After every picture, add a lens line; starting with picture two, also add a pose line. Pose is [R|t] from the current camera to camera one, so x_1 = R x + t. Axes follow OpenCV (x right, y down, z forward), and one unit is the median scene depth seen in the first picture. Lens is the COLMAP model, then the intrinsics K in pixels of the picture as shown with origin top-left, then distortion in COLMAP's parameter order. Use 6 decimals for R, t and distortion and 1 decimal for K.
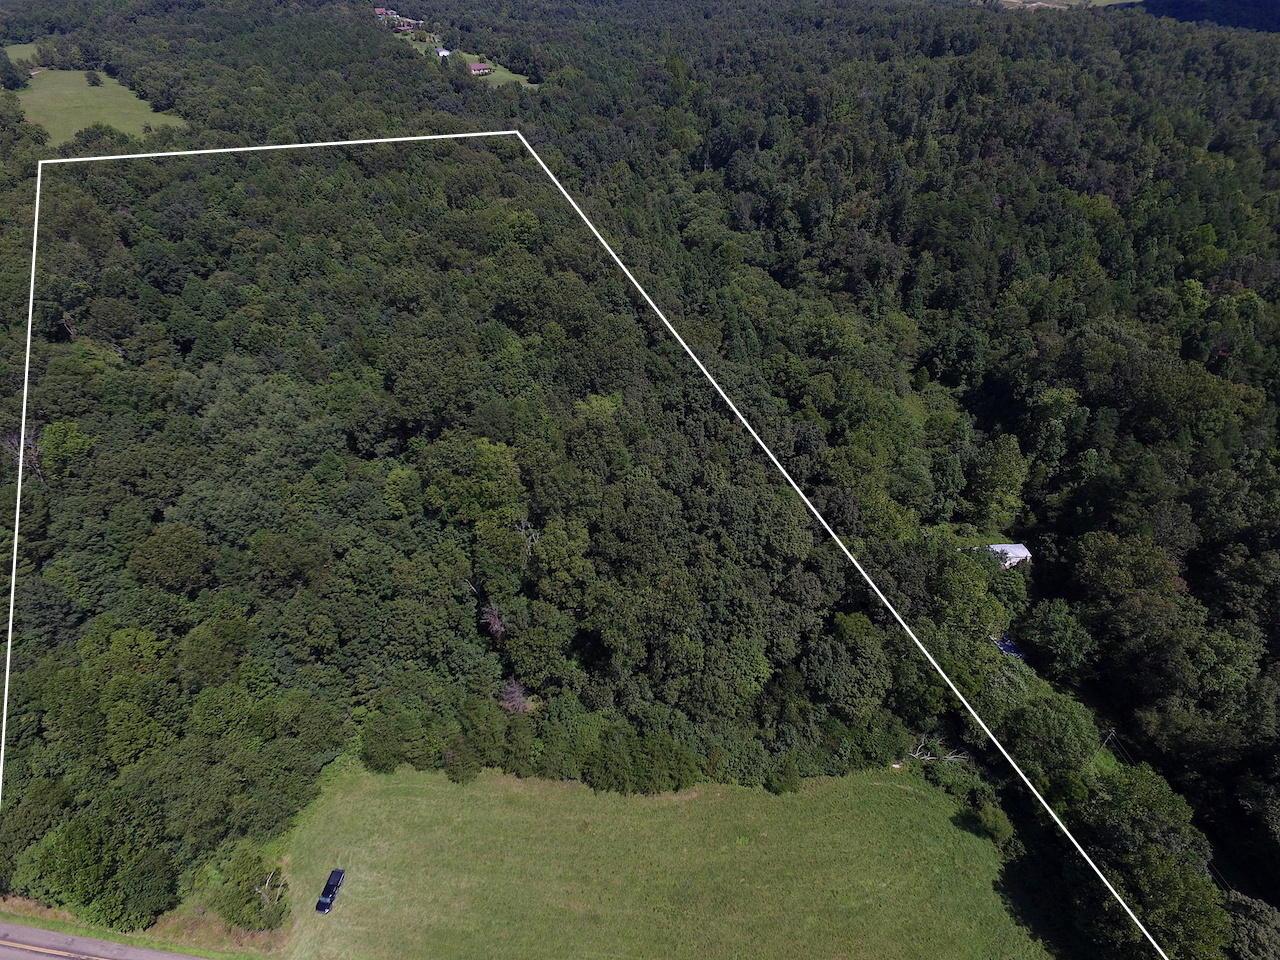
lens RADIAL K [[741.1, 0, 637.3], [0, 741.1, 481.4], [0, 0, 1]] dist [-0.000324, 0.003056]
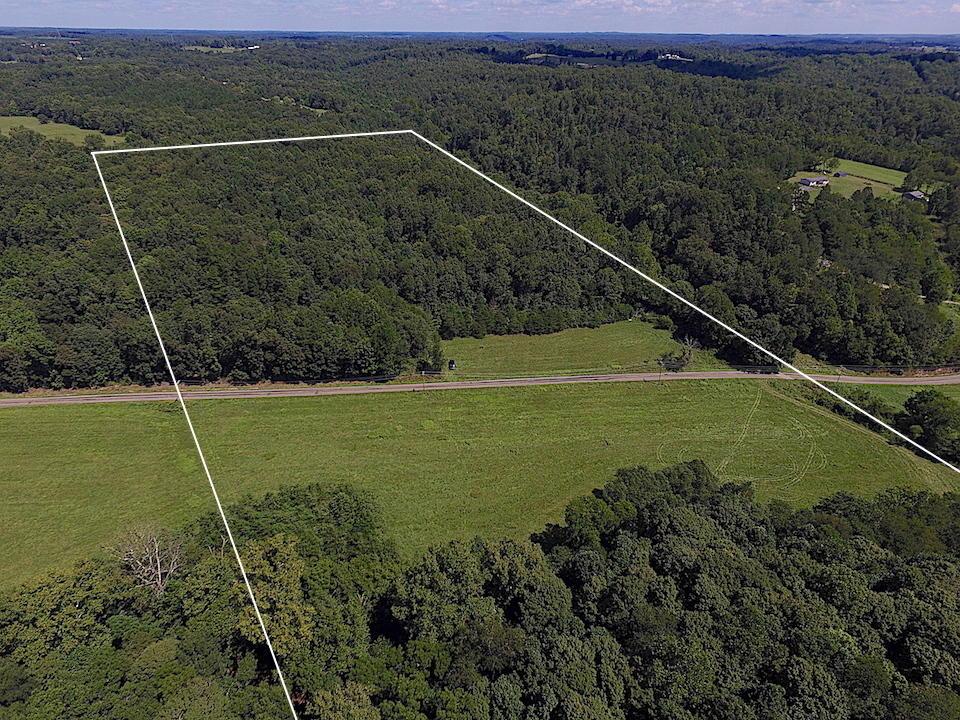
lens RADIAL K [[555.8, 0, 482.0], [0, 555.8, 358.9], [0, 0, 1]] dist [-0.000324, 0.003056]
pose [[0.967225, -0.131434, 0.217256, -0.308347], [0.151548, 0.985320, -0.078602, 0.291099], [-0.203736, 0.108951, 0.972945, -0.412871]]
